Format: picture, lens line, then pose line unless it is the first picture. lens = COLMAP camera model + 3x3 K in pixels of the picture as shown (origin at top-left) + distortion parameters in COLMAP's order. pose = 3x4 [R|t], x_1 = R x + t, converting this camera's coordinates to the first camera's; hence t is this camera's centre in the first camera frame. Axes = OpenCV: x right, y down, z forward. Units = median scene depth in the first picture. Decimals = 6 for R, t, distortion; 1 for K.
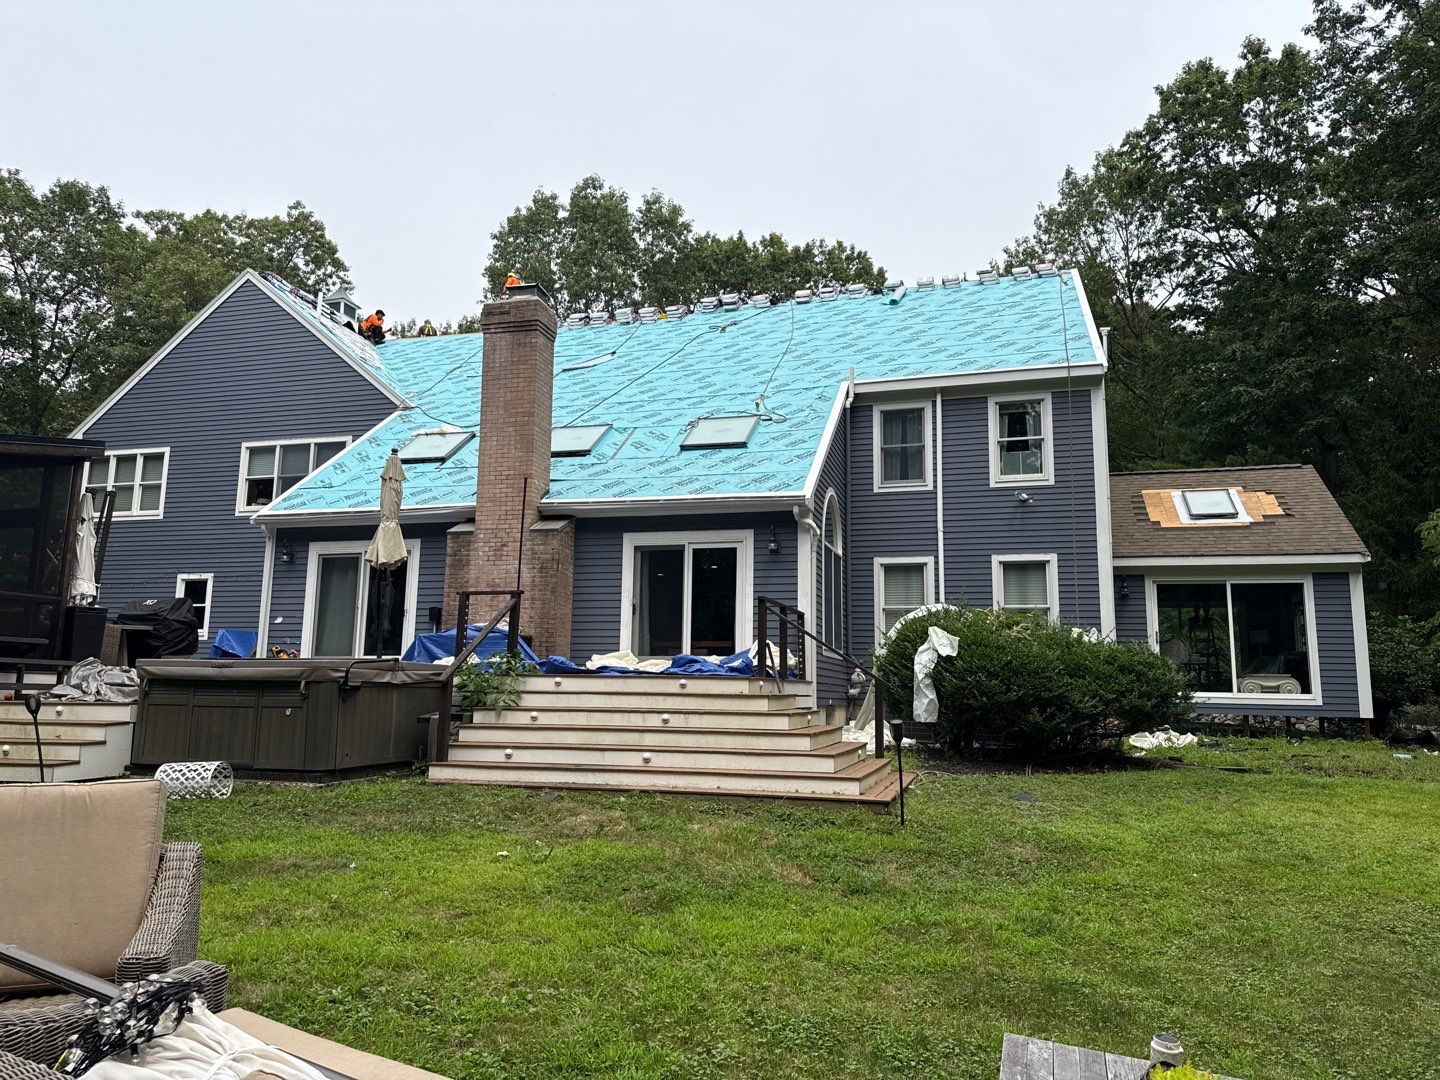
lens RADIAL K [[1031.1, 0, 720.3], [0, 1031.1, 539.8], [0, 0, 1]] dist [0.057194, -0.062924]
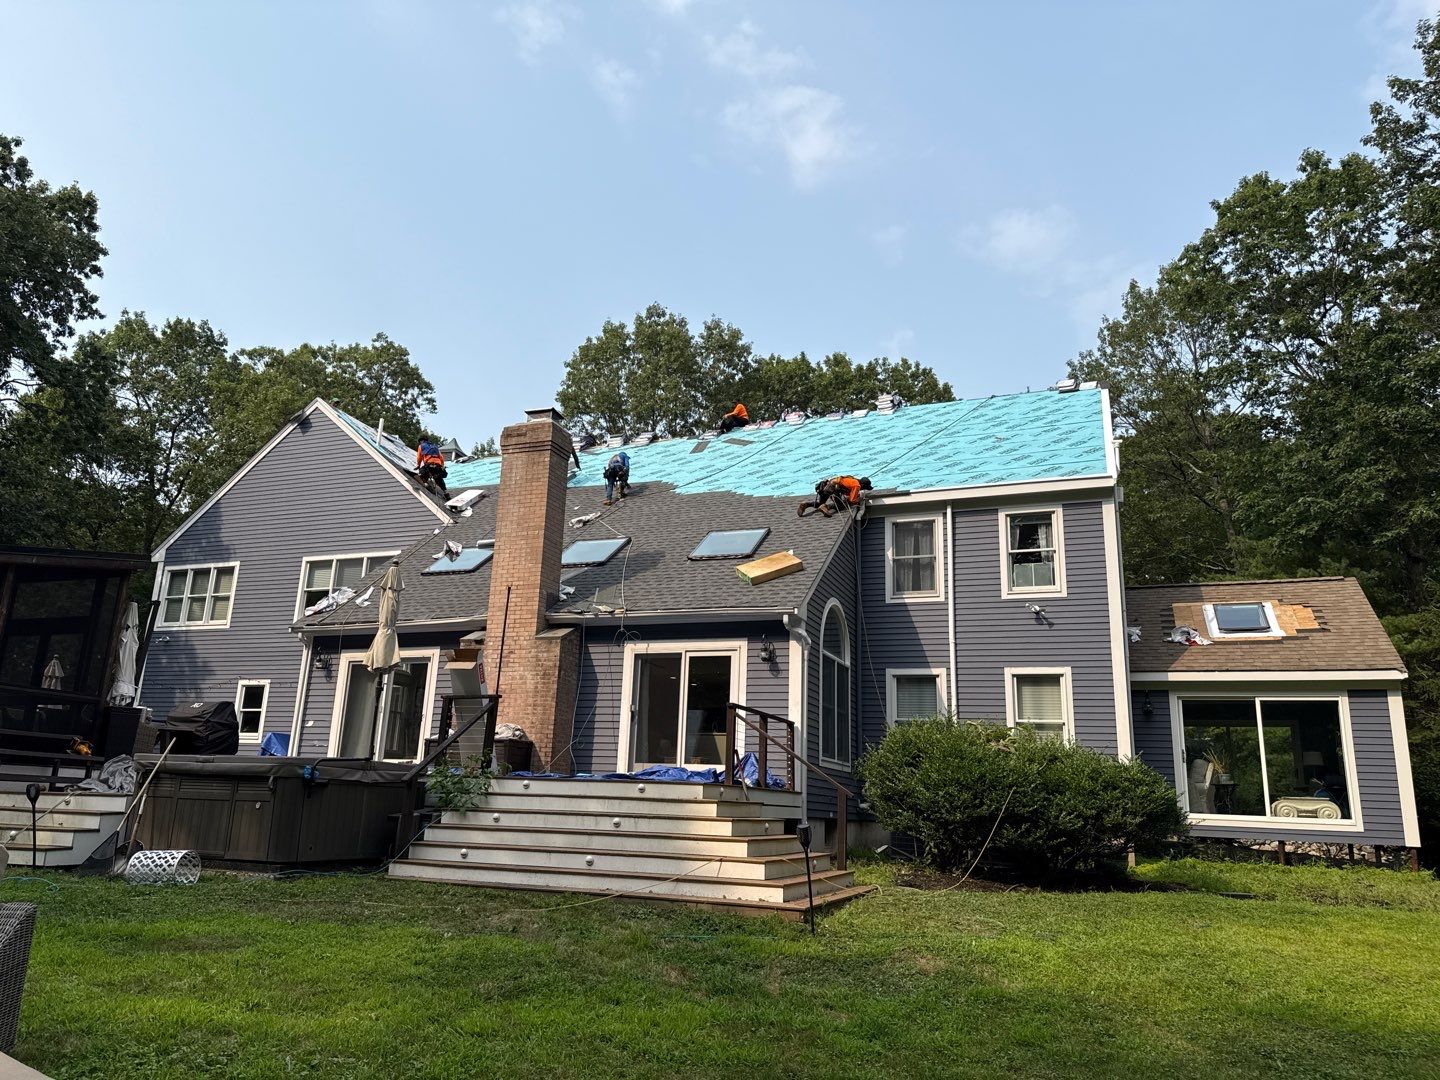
lens RADIAL K [[1031.1, 0, 707.7], [0, 1031.1, 554.5], [0, 0, 1]] dist [0.057194, -0.062924]
pose [[0.994235, -0.002593, -0.107188, 0.085575], [-0.007738, 0.995365, -0.095853, 0.004316], [0.106940, 0.096130, 0.989607, -0.016930]]
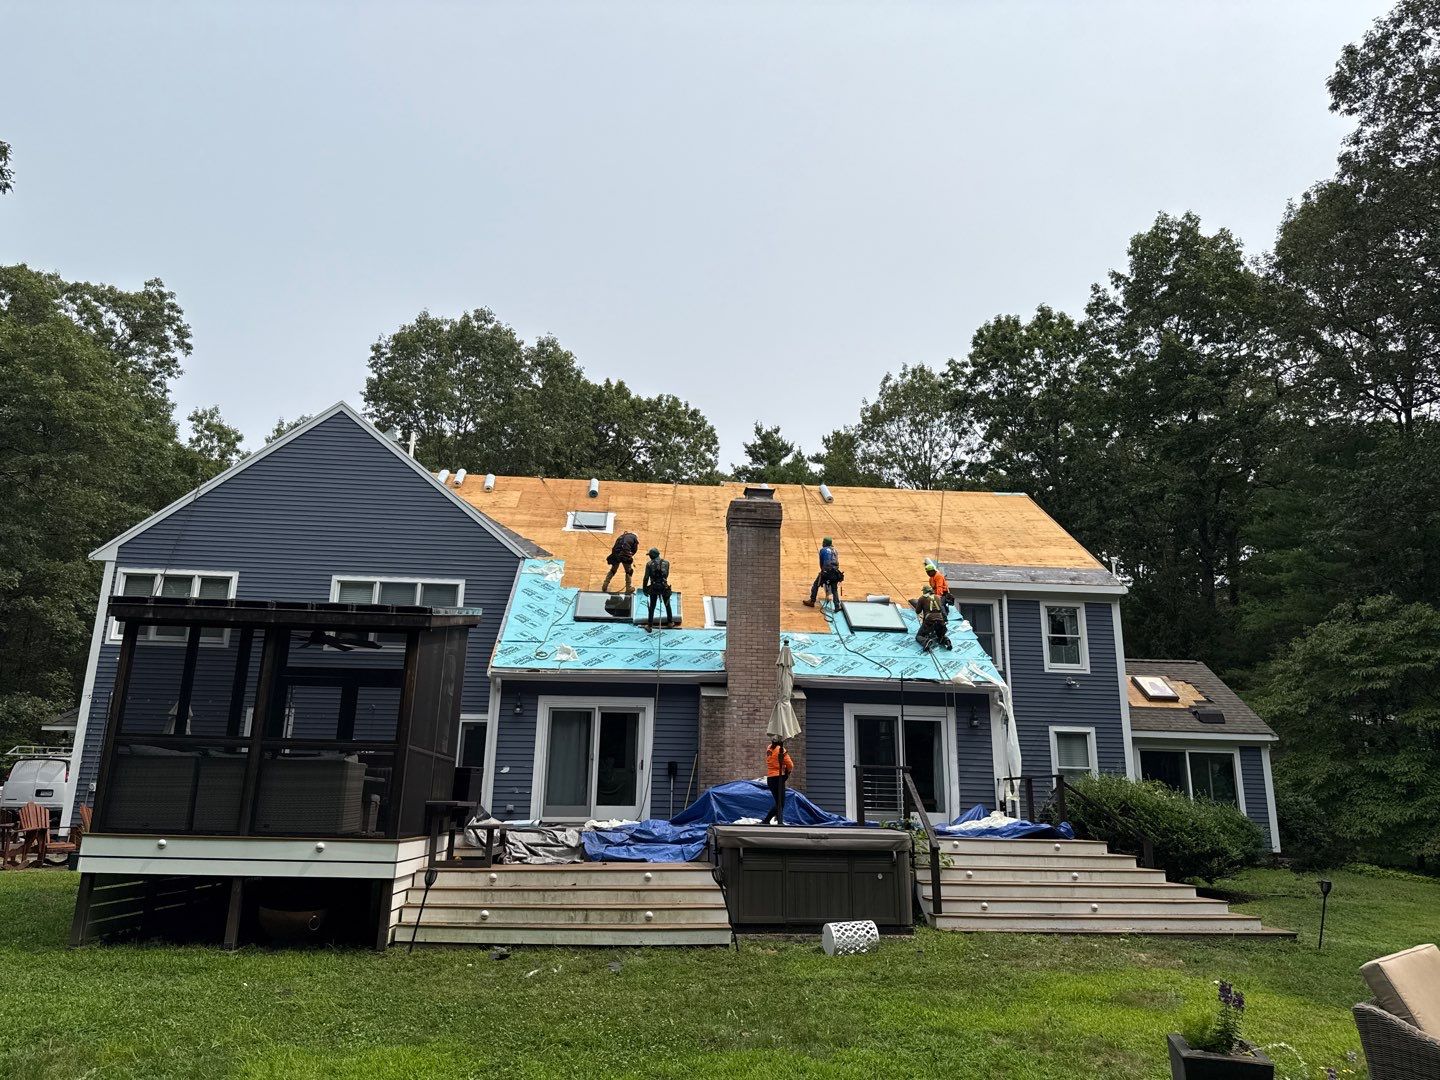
lens RADIAL K [[1031.1, 0, 721.4], [0, 1031.1, 538.1], [0, 0, 1]] dist [0.057194, -0.062924]
pose [[0.929486, 0.094194, 0.356627, -0.581316], [-0.057362, 0.991994, -0.112505, -0.046961], [-0.364369, 0.084115, 0.927448, -0.065174]]
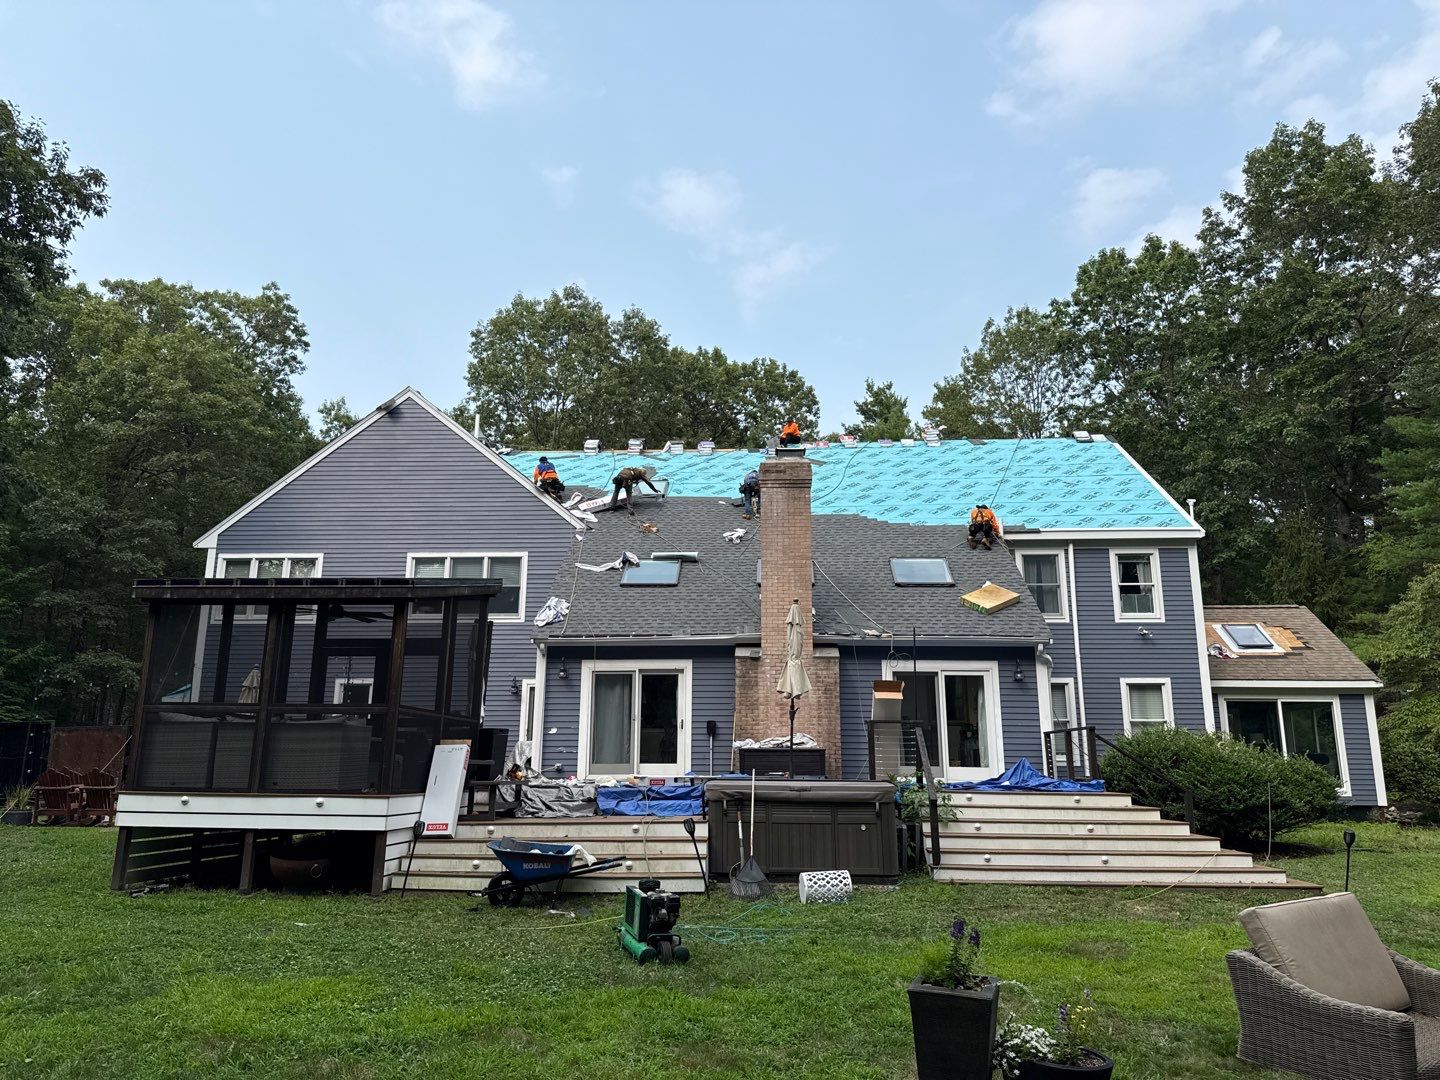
lens RADIAL K [[1031.1, 0, 721.5], [0, 1031.1, 539.7], [0, 0, 1]] dist [0.057194, -0.062924]
pose [[0.974061, 0.039780, 0.222762, -0.474191], [-0.024653, 0.997223, -0.070279, -0.049393], [-0.224939, 0.062964, 0.972336, -0.111729]]
